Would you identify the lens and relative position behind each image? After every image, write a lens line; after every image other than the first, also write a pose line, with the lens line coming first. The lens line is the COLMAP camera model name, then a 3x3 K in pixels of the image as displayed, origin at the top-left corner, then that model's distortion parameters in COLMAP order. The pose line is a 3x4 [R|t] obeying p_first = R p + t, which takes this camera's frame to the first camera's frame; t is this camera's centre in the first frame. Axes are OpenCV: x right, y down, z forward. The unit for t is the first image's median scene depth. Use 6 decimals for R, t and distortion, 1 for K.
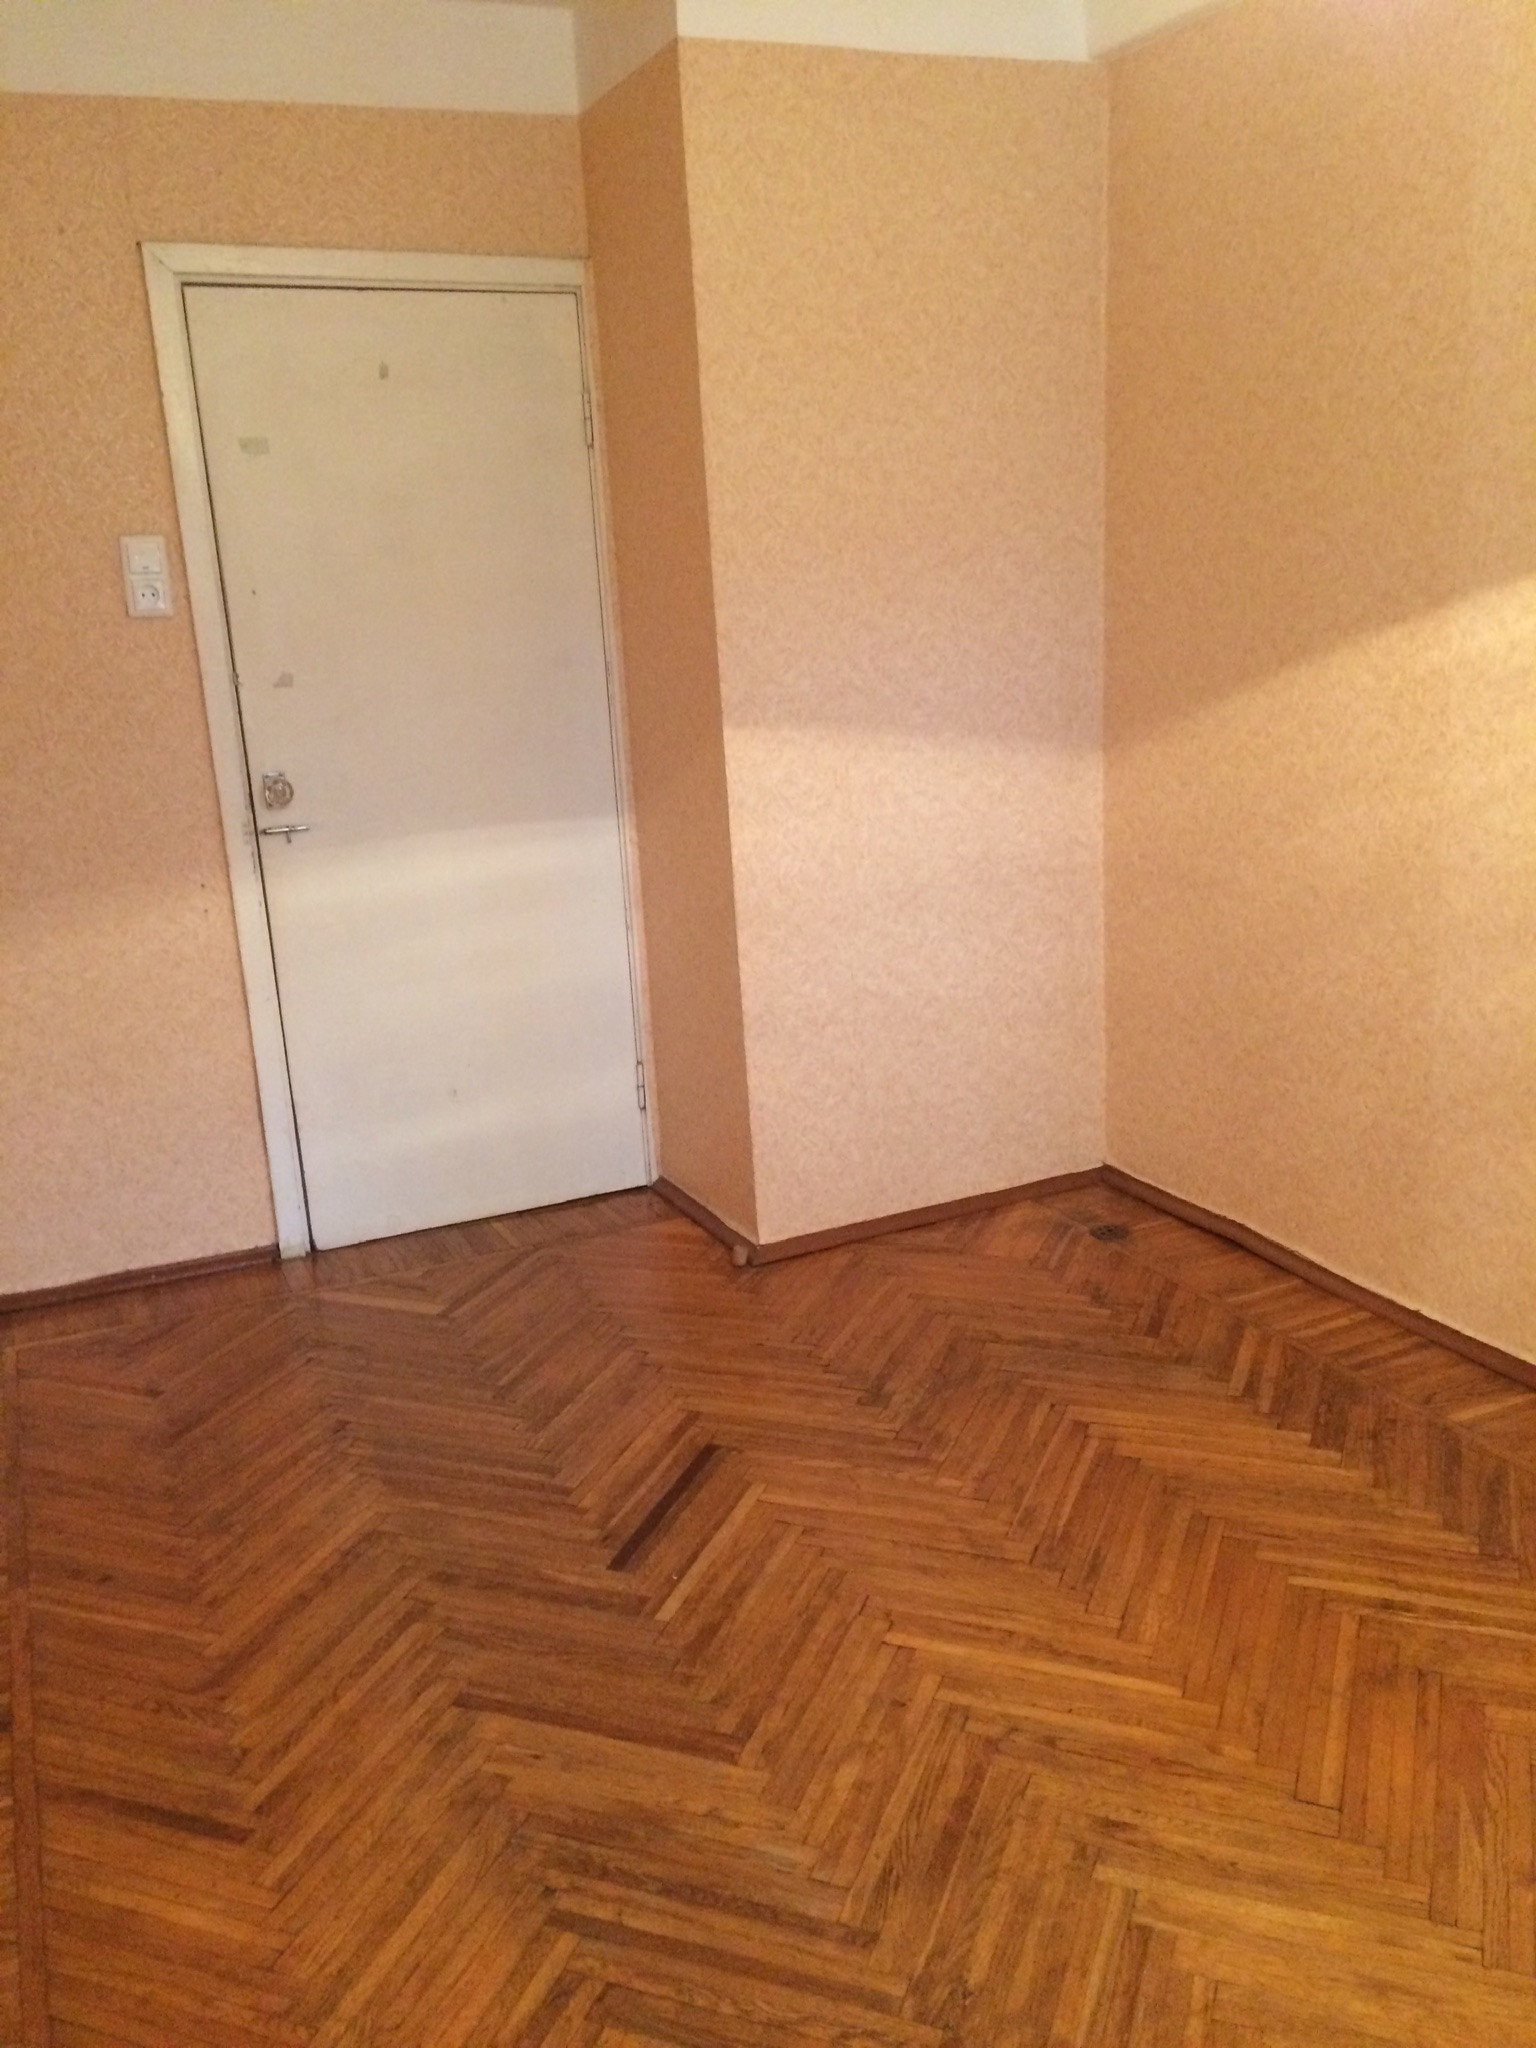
lens RADIAL K [[1737.8, 0, 773.7], [0, 1737.8, 1023.1], [0, 0, 1]] dist [0.067008, -0.068405]
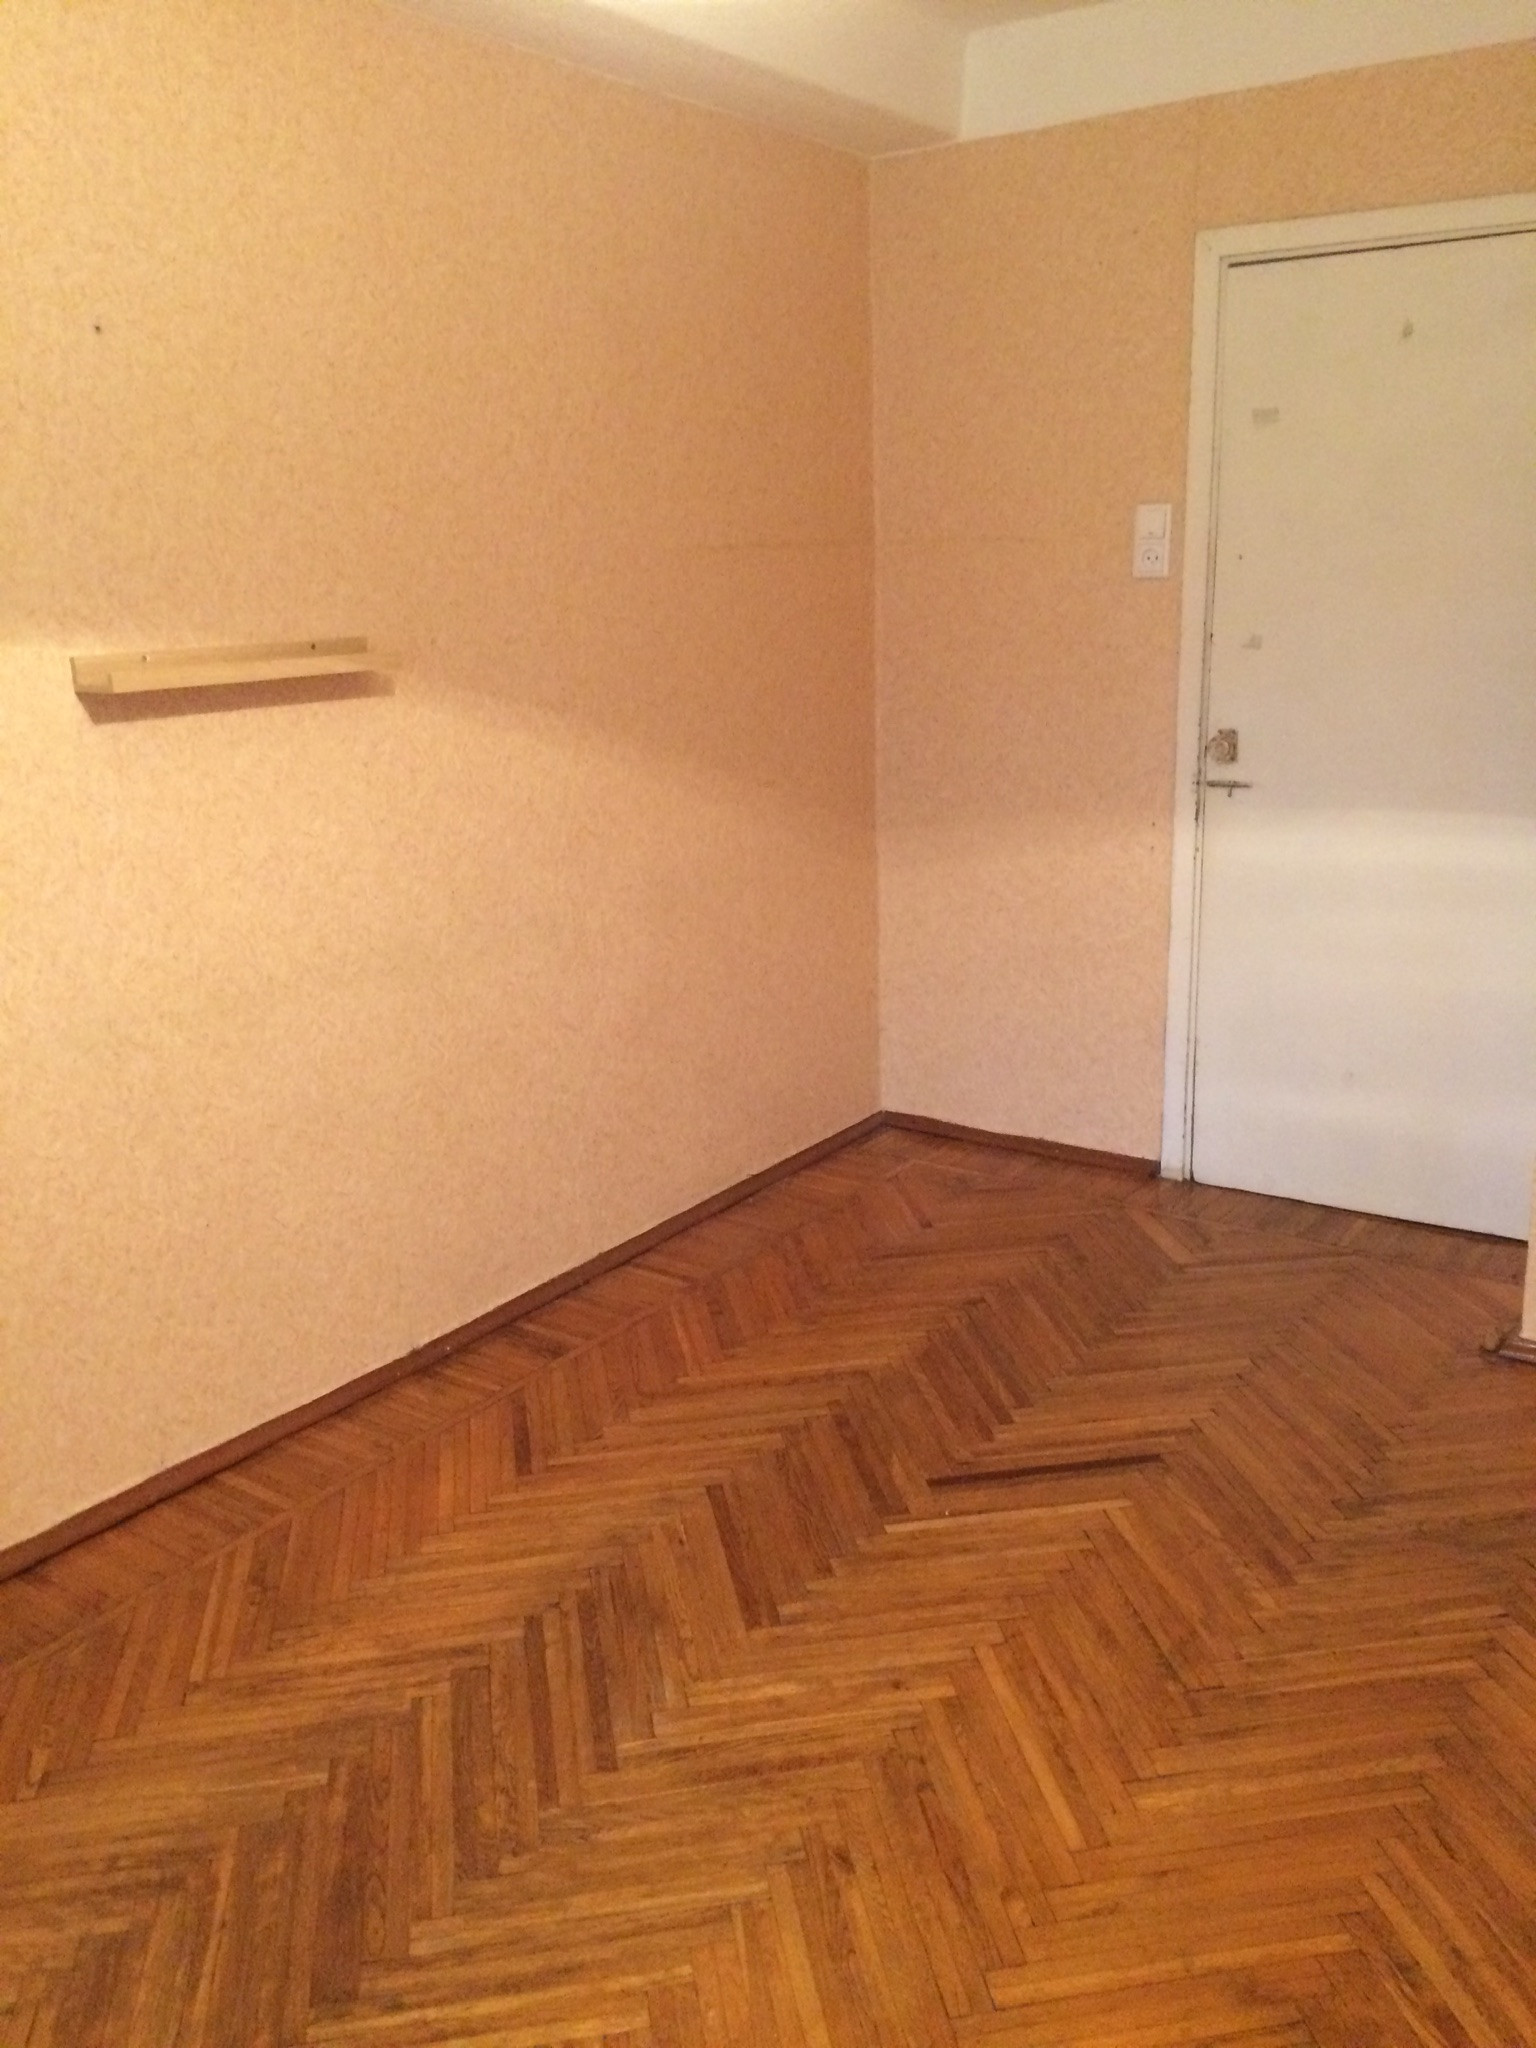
lens RADIAL K [[1737.8, 0, 769.2], [0, 1737.8, 1026.2], [0, 0, 1]] dist [0.067008, -0.068405]
pose [[0.522867, 0.256698, -0.812844, 0.641607], [-0.216037, 0.962352, 0.164946, -0.115669], [0.824583, 0.089360, 0.558639, 0.271276]]
